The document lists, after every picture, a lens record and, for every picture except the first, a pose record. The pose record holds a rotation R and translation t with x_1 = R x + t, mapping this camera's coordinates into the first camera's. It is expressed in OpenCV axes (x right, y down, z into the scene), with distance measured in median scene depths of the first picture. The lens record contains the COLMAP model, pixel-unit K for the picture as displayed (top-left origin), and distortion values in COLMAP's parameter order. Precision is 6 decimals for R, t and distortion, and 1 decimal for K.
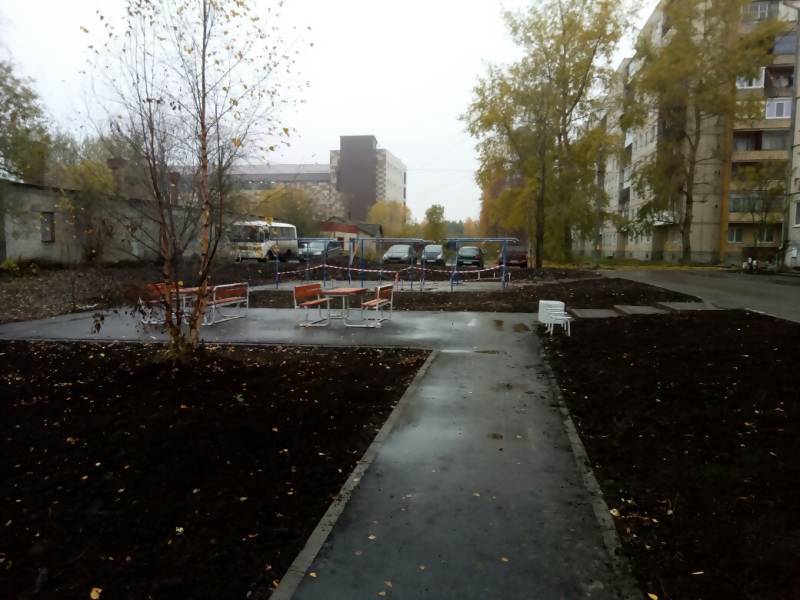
lens RADIAL K [[599.2, 0, 401.1], [0, 599.2, 295.5], [0, 0, 1]] dist [0.009243, -0.005731]
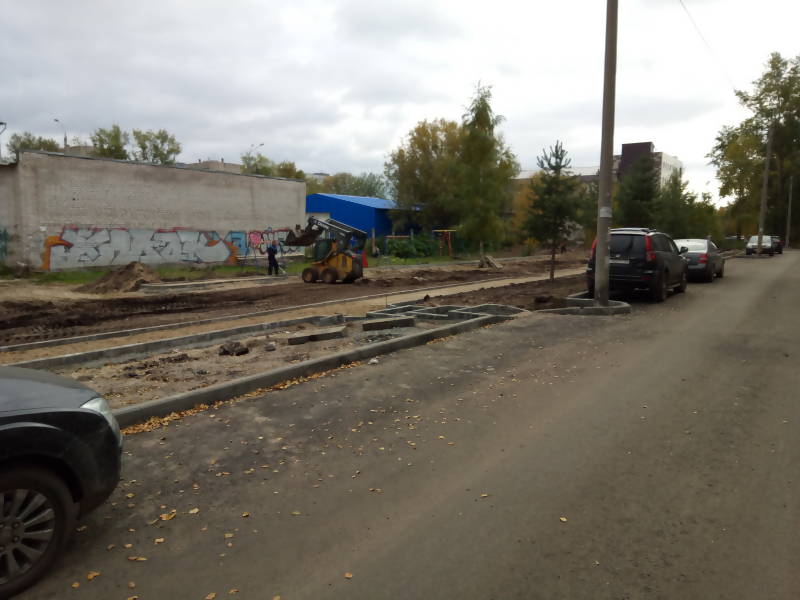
lens RADIAL K [[599.2, 0, 401.1], [0, 599.2, 295.5], [0, 0, 1]] dist [0.009243, -0.005731]
pose [[0.906176, 0.039427, -0.421059, 0.052704], [-0.029881, 0.999125, 0.029249, 0.062065], [0.421844, -0.013923, 0.906561, -0.870596]]
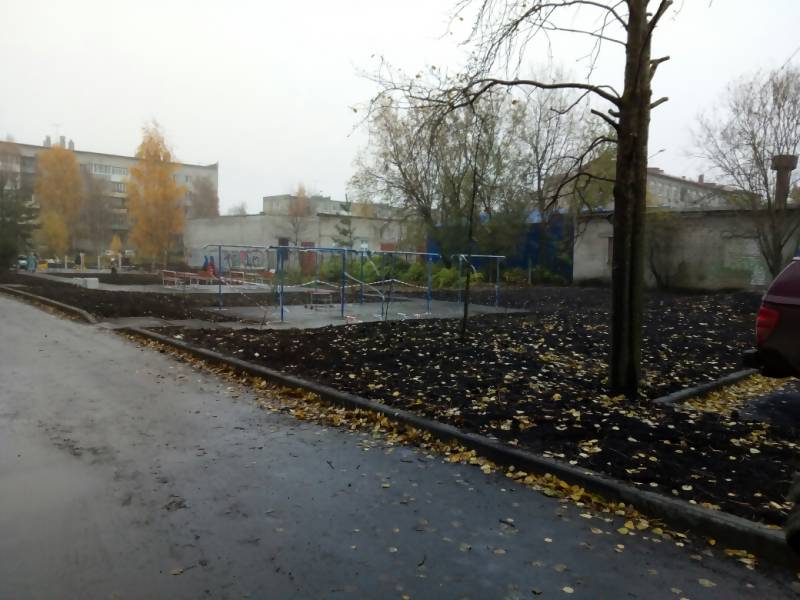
lens RADIAL K [[595.3, 0, 398.2], [0, 595.3, 296.7], [0, 0, 1]] dist [0.039756, -0.048326]
pose [[-0.617482, 0.031533, -0.785952, 0.302854], [-0.089768, 0.989843, 0.110240, -0.062179], [0.781446, 0.138624, -0.608380, 0.734872]]
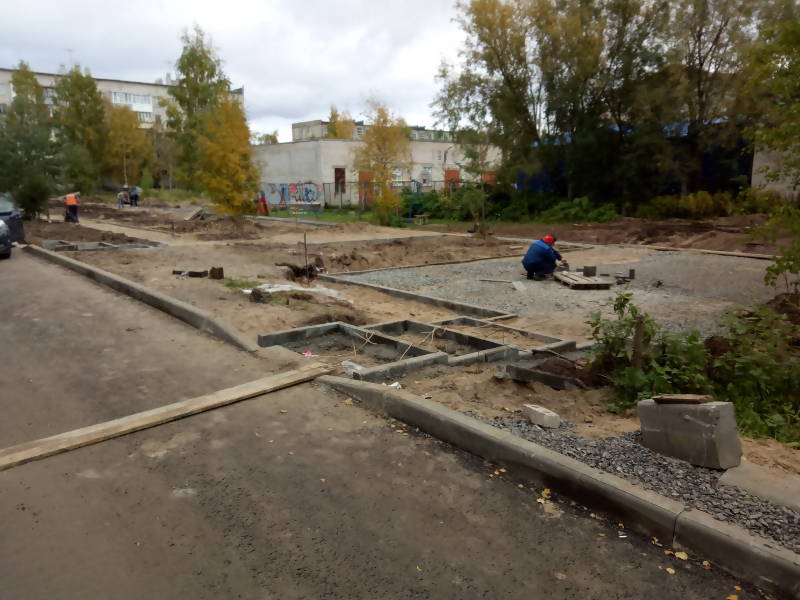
lens RADIAL K [[612.0, 0, 391.3], [0, 612.0, 300.3], [0, 0, 1]] dist [0.010454, 0.001840]
pose [[-0.654510, 0.135580, -0.743798, 0.269307], [-0.060347, 0.971283, 0.230148, -0.052158], [0.753641, 0.195520, -0.627532, 0.599488]]
